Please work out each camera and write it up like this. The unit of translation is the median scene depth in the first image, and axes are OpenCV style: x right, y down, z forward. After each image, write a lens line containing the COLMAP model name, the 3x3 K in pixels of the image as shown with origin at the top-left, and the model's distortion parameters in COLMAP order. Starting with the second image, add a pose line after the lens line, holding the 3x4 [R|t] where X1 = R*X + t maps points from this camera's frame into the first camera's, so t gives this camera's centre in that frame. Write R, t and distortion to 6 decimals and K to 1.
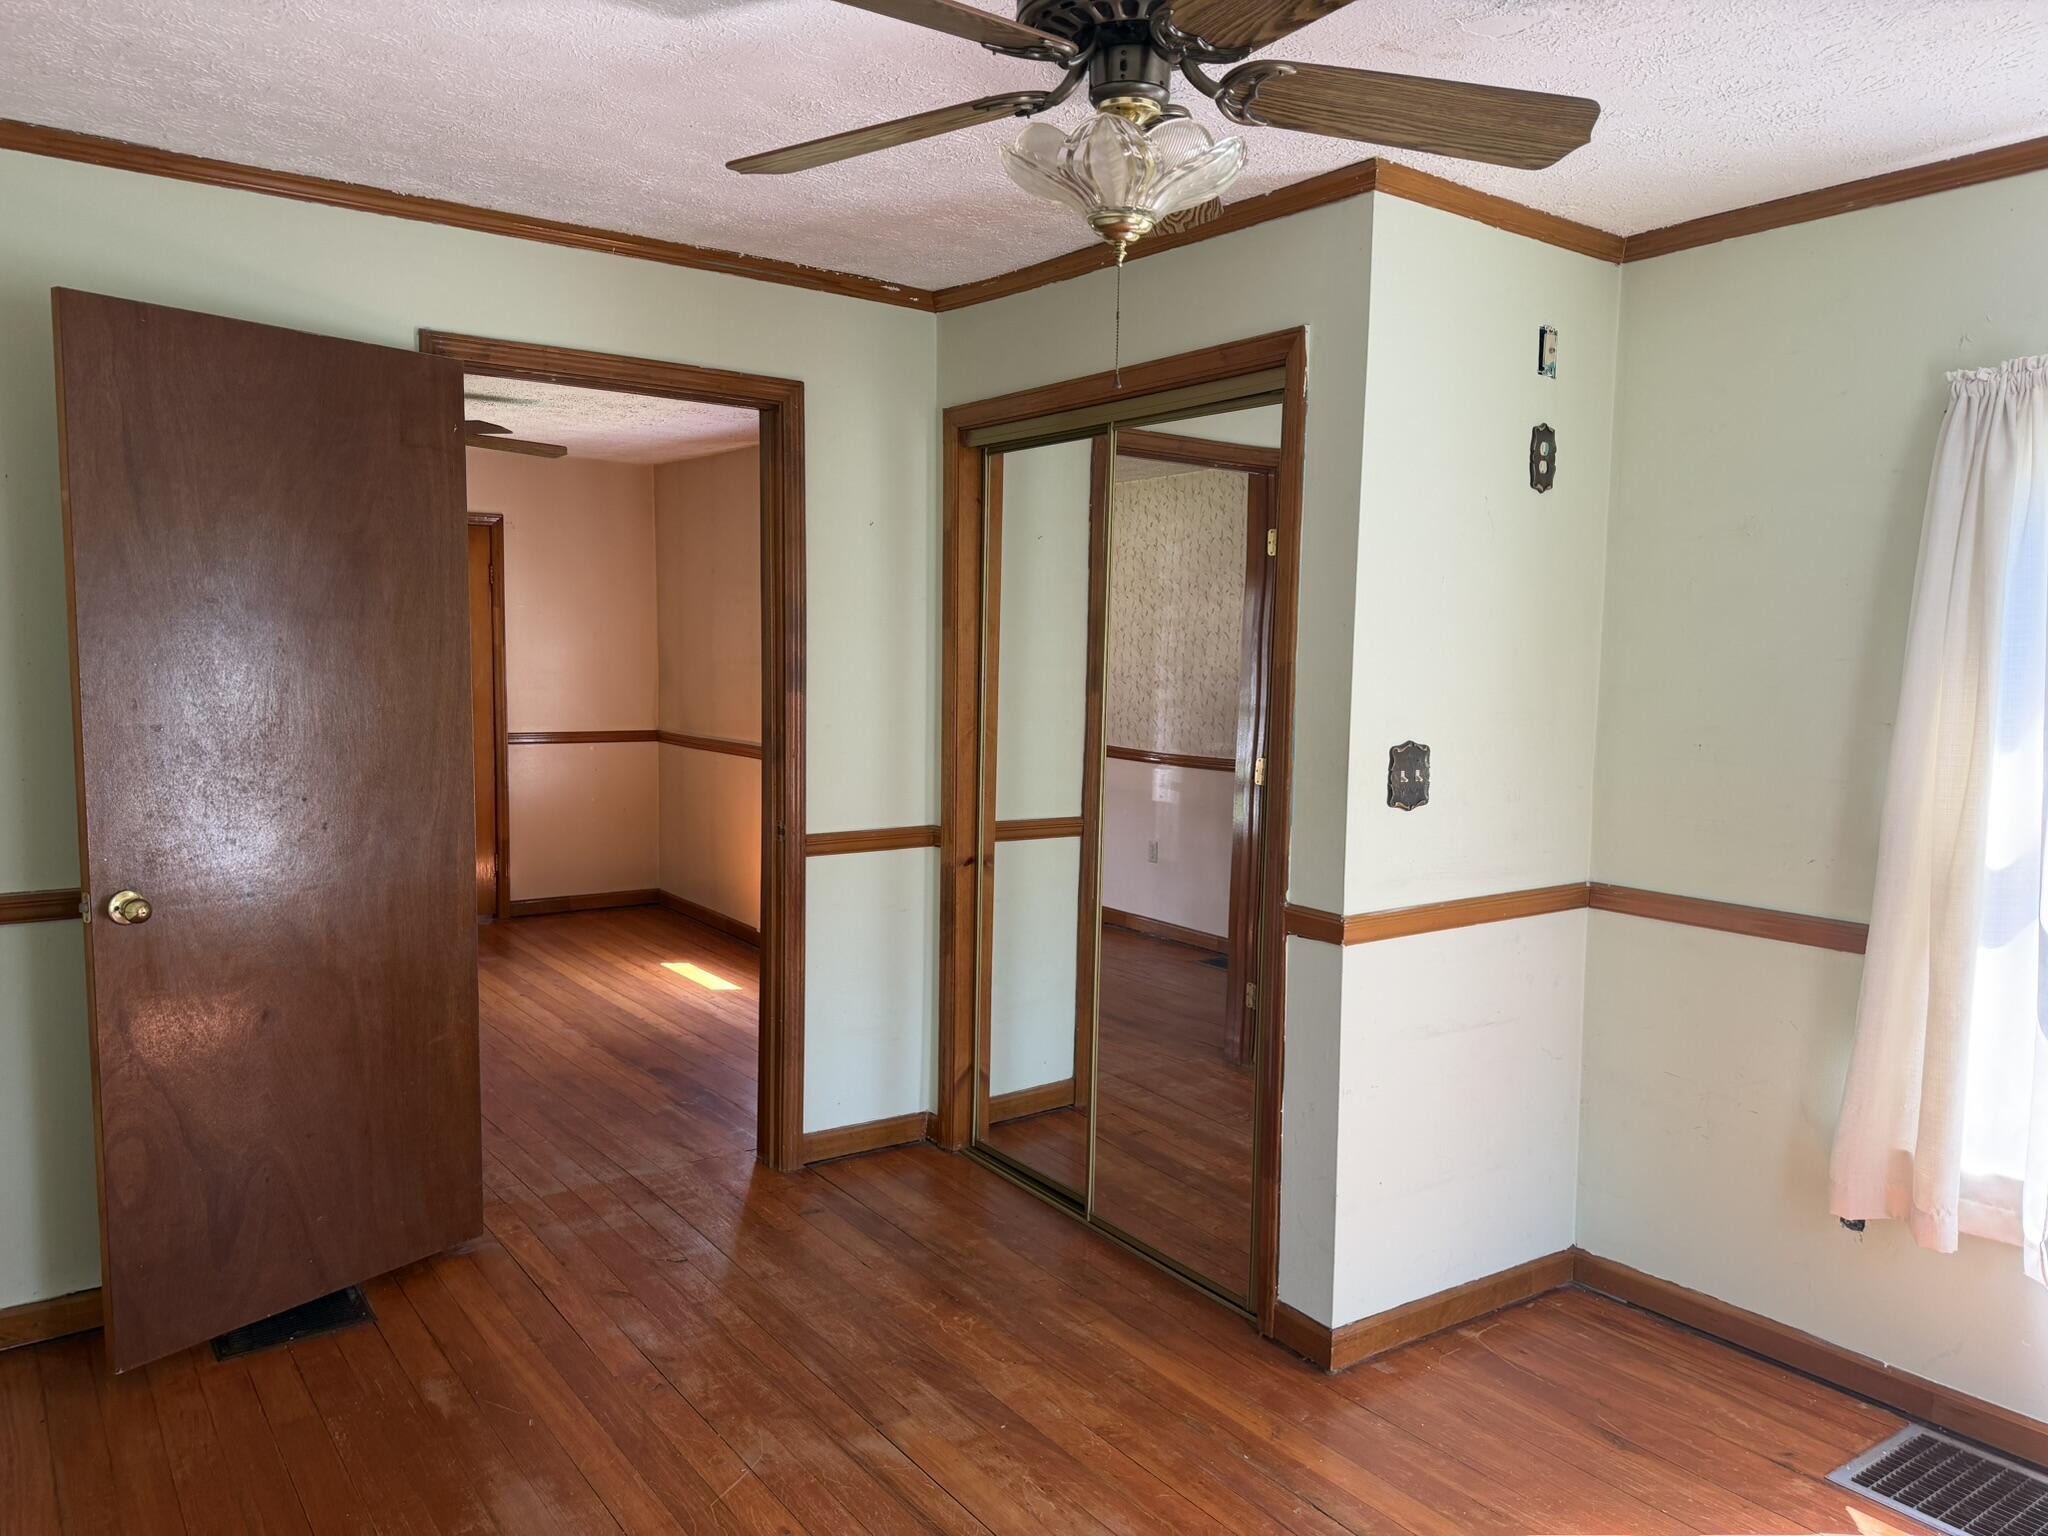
lens RADIAL K [[1471.6, 0, 1026.7], [0, 1471.6, 773.1], [0, 0, 1]] dist [0.099734, -0.115985]
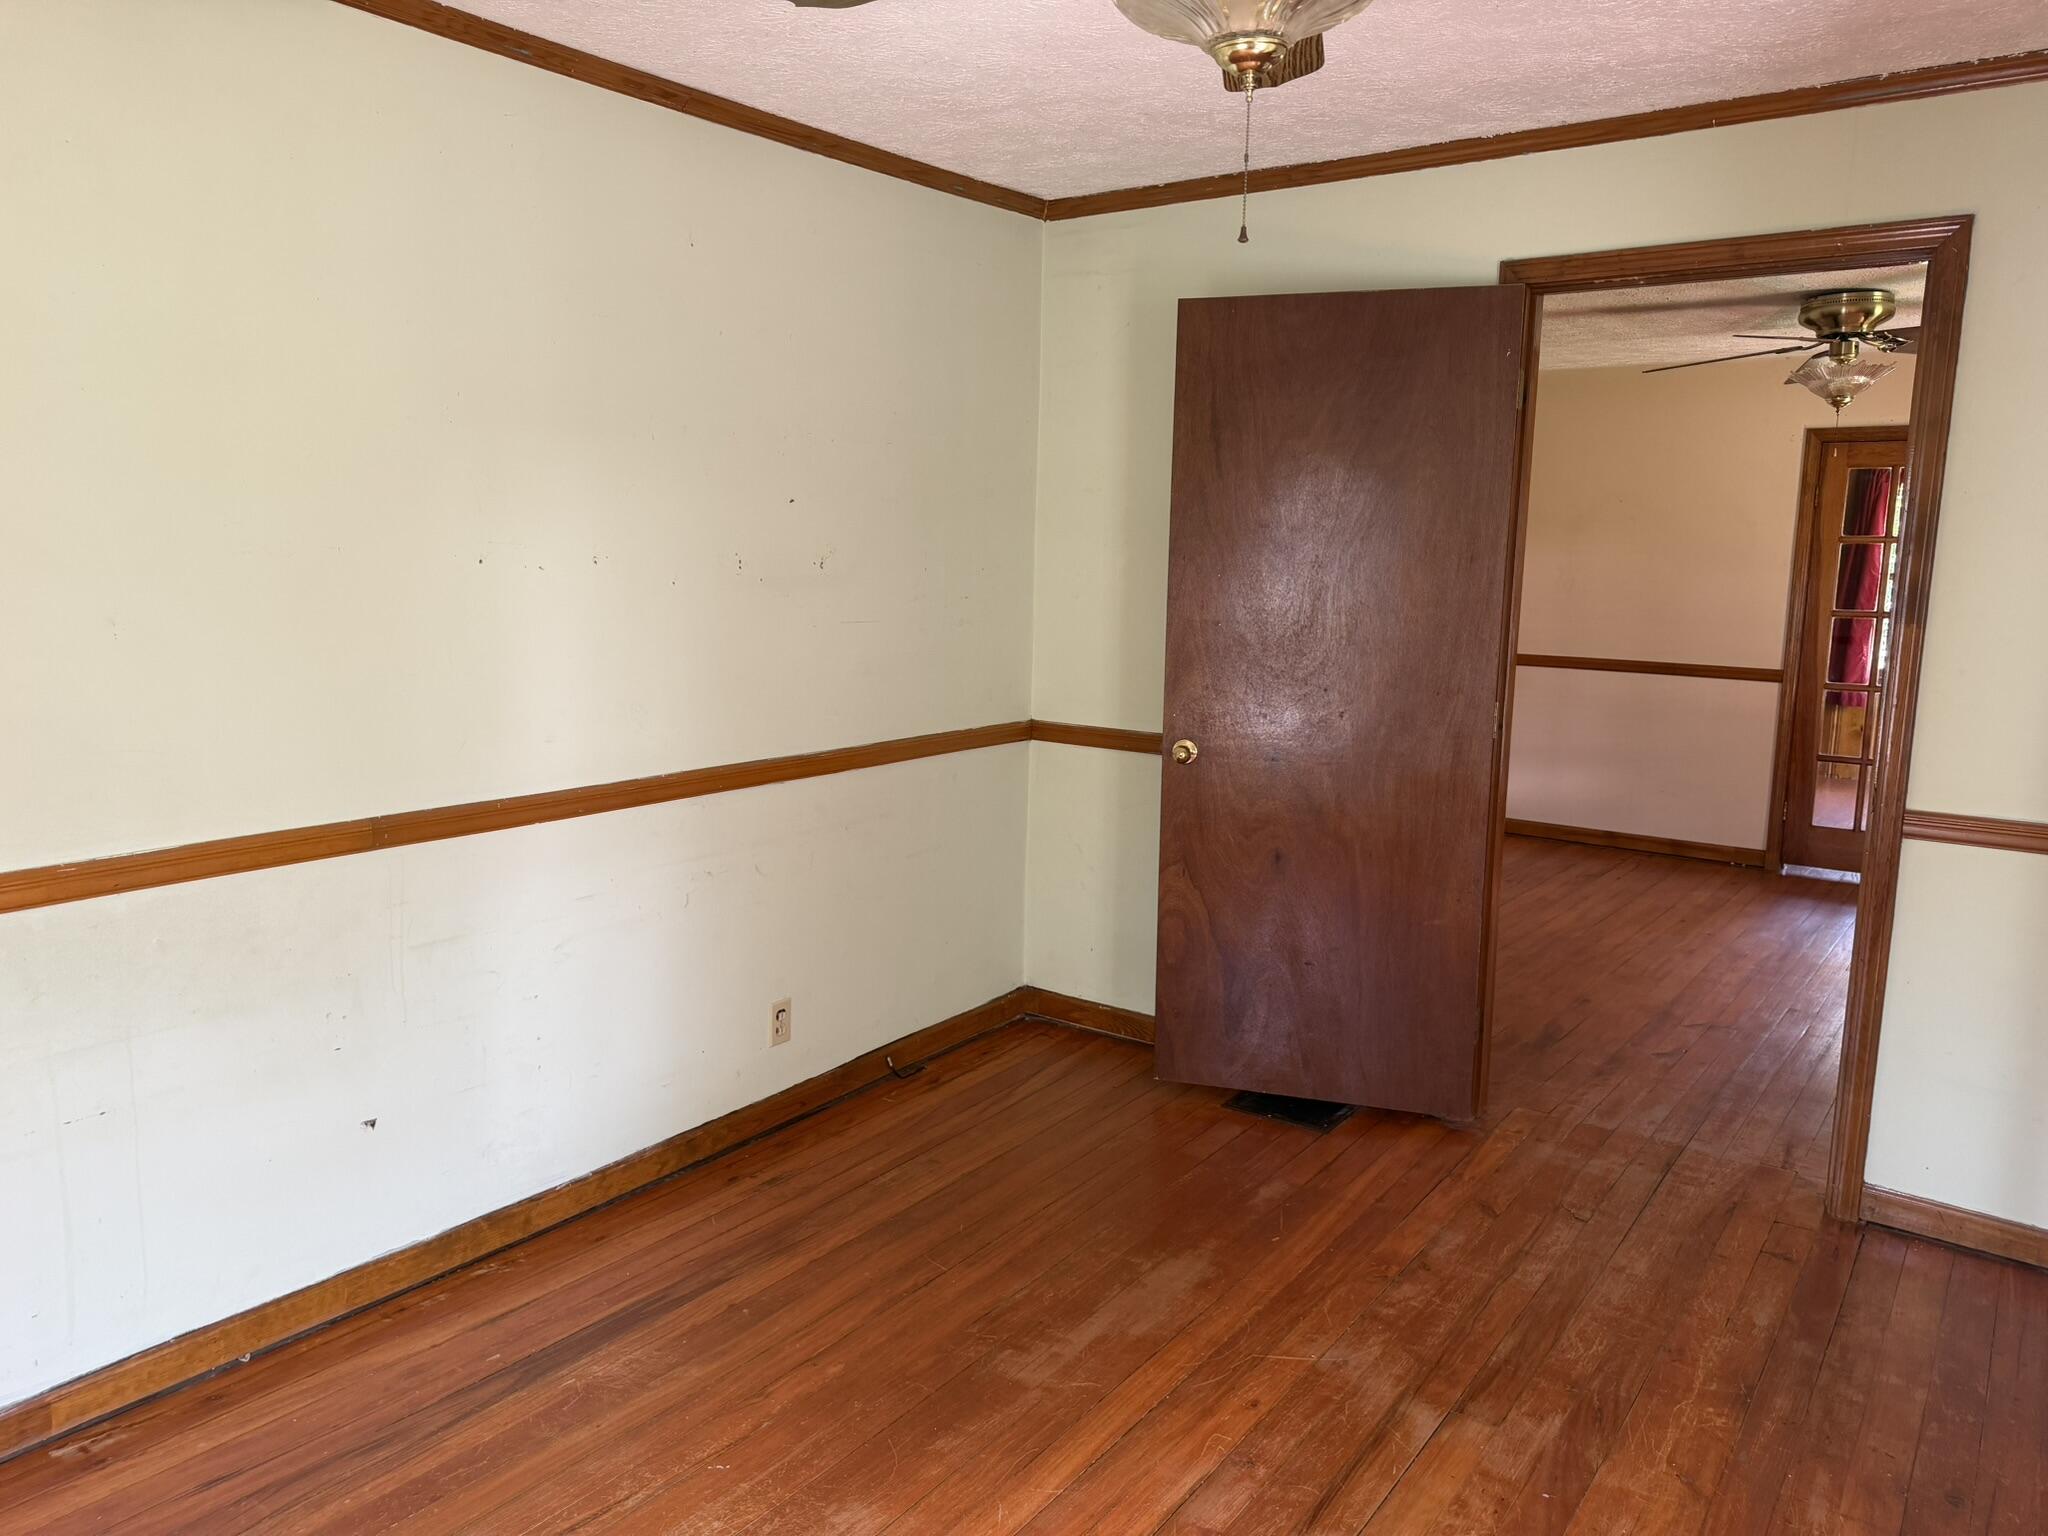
lens RADIAL K [[1471.6, 0, 1026.7], [0, 1471.6, 773.1], [0, 0, 1]] dist [0.099734, -0.115985]
pose [[0.307472, 0.134857, -0.941952, 0.559762], [-0.099034, 0.989066, 0.109275, -0.022103], [0.946389, 0.059686, 0.317466, 0.384983]]
